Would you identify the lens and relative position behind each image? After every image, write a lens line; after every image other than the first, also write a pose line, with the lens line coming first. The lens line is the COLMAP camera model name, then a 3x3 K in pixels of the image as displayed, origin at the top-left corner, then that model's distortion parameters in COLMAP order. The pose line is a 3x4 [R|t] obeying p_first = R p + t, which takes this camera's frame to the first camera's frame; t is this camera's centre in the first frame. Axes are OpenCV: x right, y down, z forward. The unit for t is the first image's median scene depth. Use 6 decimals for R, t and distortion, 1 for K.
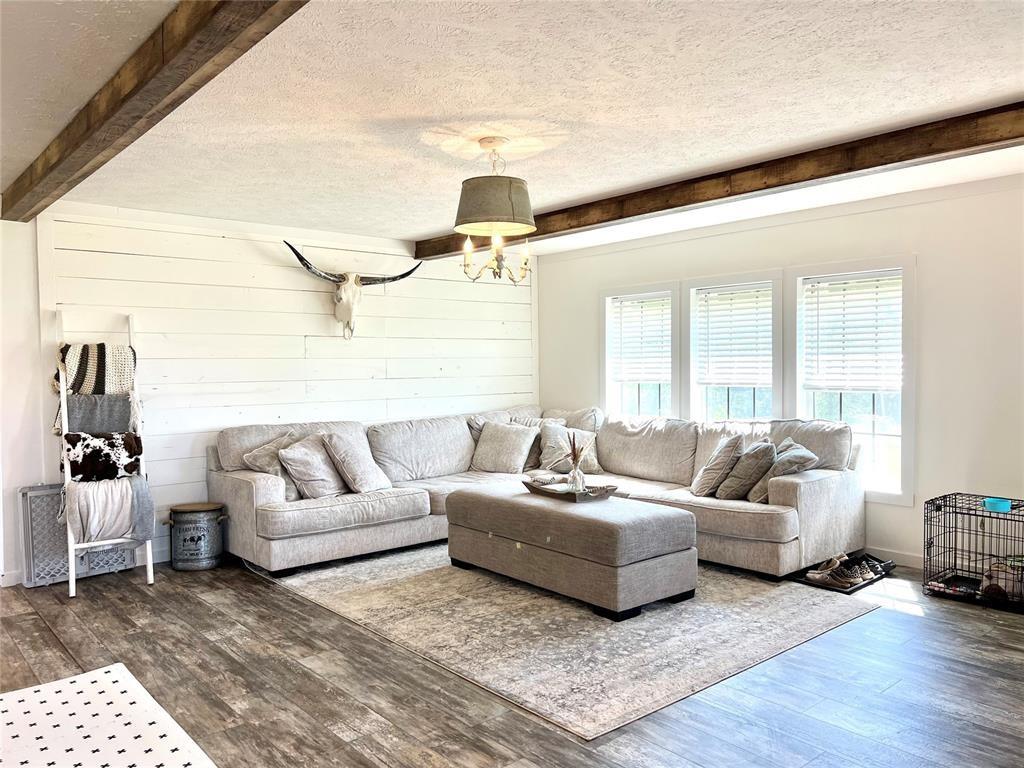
lens RADIAL K [[763.2, 0, 515.1], [0, 763.2, 415.1], [0, 0, 1]] dist [0.058693, -0.004058]
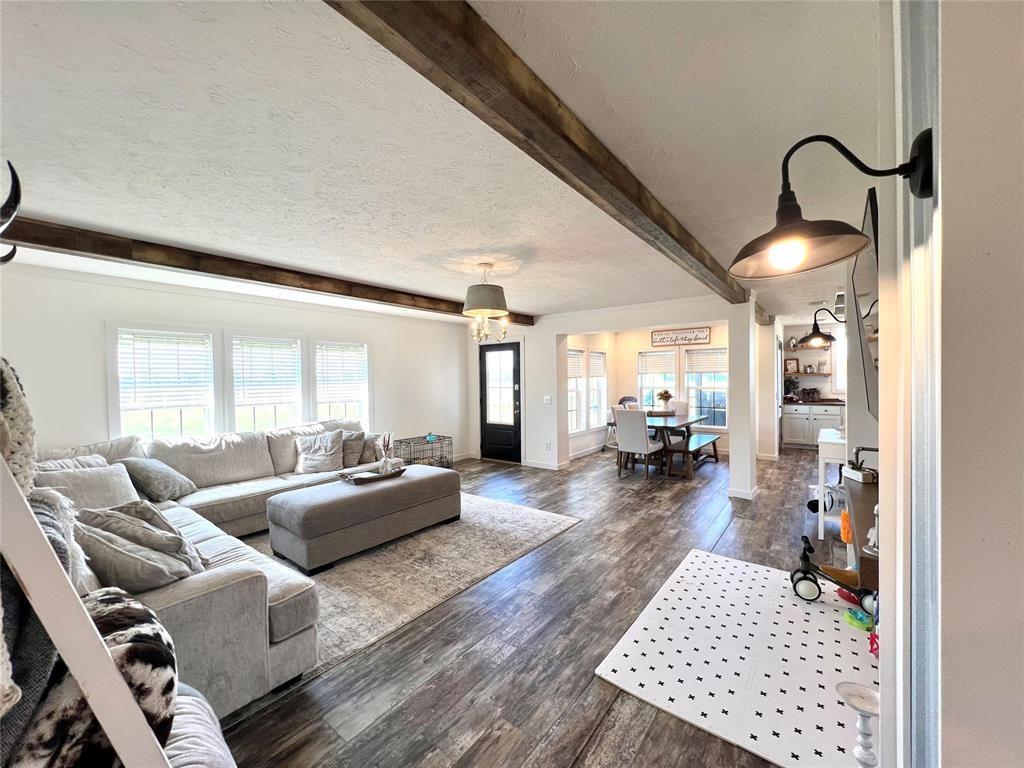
lens RADIAL K [[411.4, 0, 512.0], [0, 411.4, 384.0], [0, 0, 1]] dist [-0.000369, 0.000268]
pose [[-0.208422, 0.013187, 0.977950, -0.987910], [0.090182, 0.995908, 0.005790, -0.067991], [-0.973872, 0.089400, -0.208759, 1.153242]]
